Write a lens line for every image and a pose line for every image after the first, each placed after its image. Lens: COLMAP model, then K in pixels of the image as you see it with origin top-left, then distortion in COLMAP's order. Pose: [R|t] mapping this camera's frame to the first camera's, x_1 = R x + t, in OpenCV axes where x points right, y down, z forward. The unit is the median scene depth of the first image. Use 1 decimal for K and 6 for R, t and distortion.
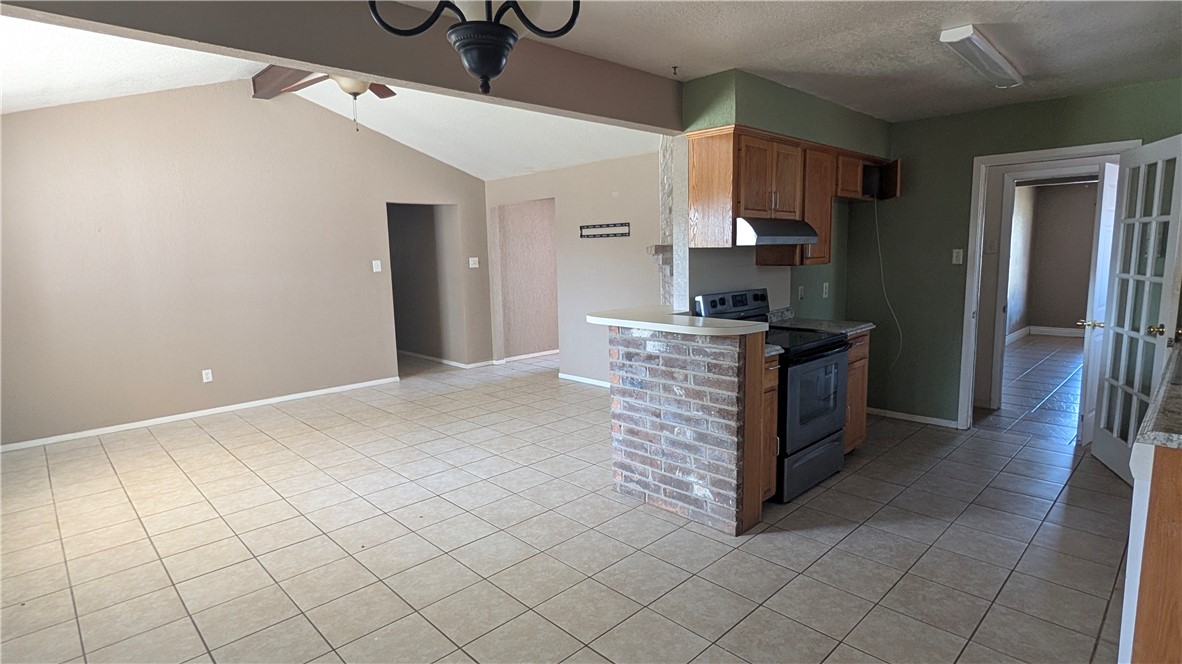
lens RADIAL K [[599.0, 0, 598.3], [0, 599.0, 329.6], [0, 0, 1]] dist [0.000084, -0.000356]
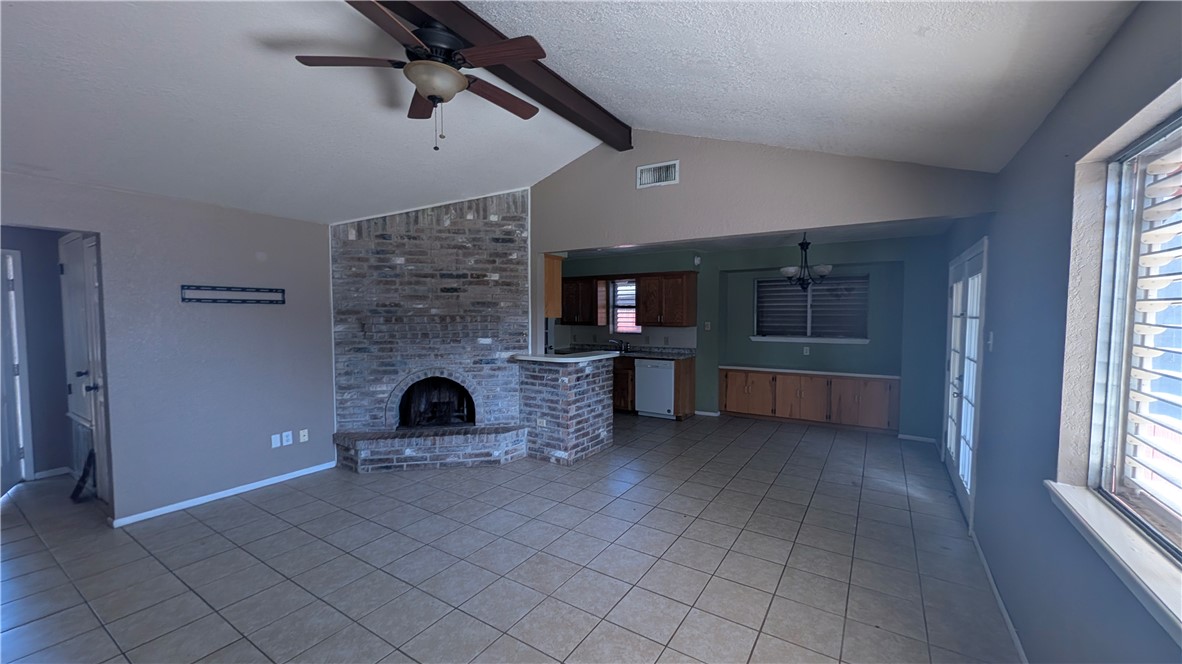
lens RADIAL K [[454.3, 0, 593.1], [0, 454.3, 338.1], [0, 0, 1]] dist [-0.000707, 0.000477]
pose [[-0.225075, -0.029196, 0.973904, -1.229383], [0.133529, 0.989196, 0.060514, -0.145576], [-0.965148, 0.143664, -0.218745, 1.216532]]
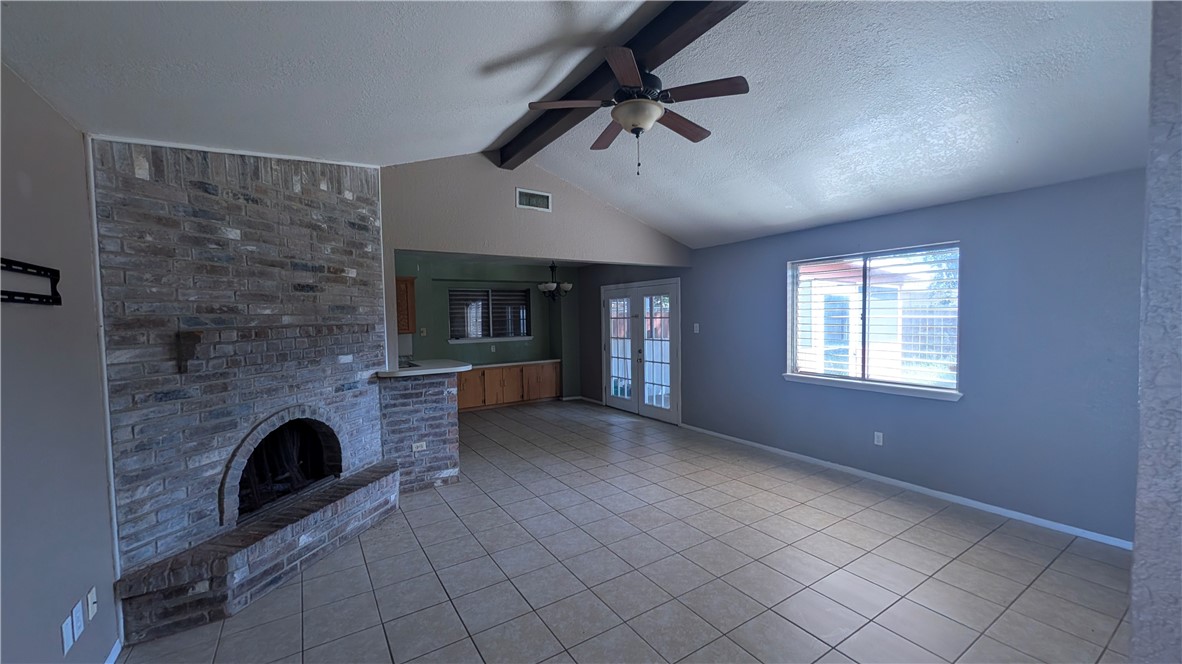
lens RADIAL K [[454.3, 0, 589.1], [0, 454.3, 339.6], [0, 0, 1]] dist [-0.000707, 0.000477]
pose [[-0.977641, 0.030552, 0.208048, -0.574439], [0.067737, 0.982407, 0.174037, -0.277516], [-0.199071, 0.184239, -0.962511, 2.078558]]
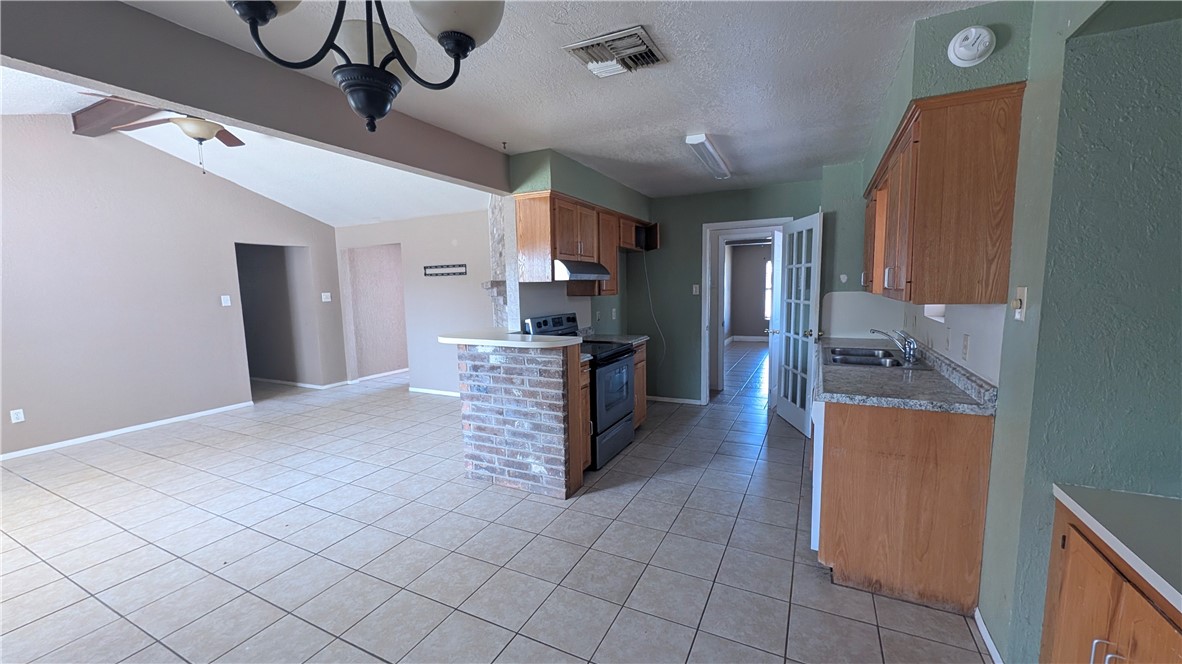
lens RADIAL K [[454.3, 0, 589.7], [0, 454.3, 336.0], [0, 0, 1]] dist [-0.000707, 0.000477]
pose [[0.945957, -0.034899, 0.322410, -0.026227], [0.043815, 0.998831, -0.020439, 0.007086], [-0.321320, 0.033461, 0.946379, 0.021918]]
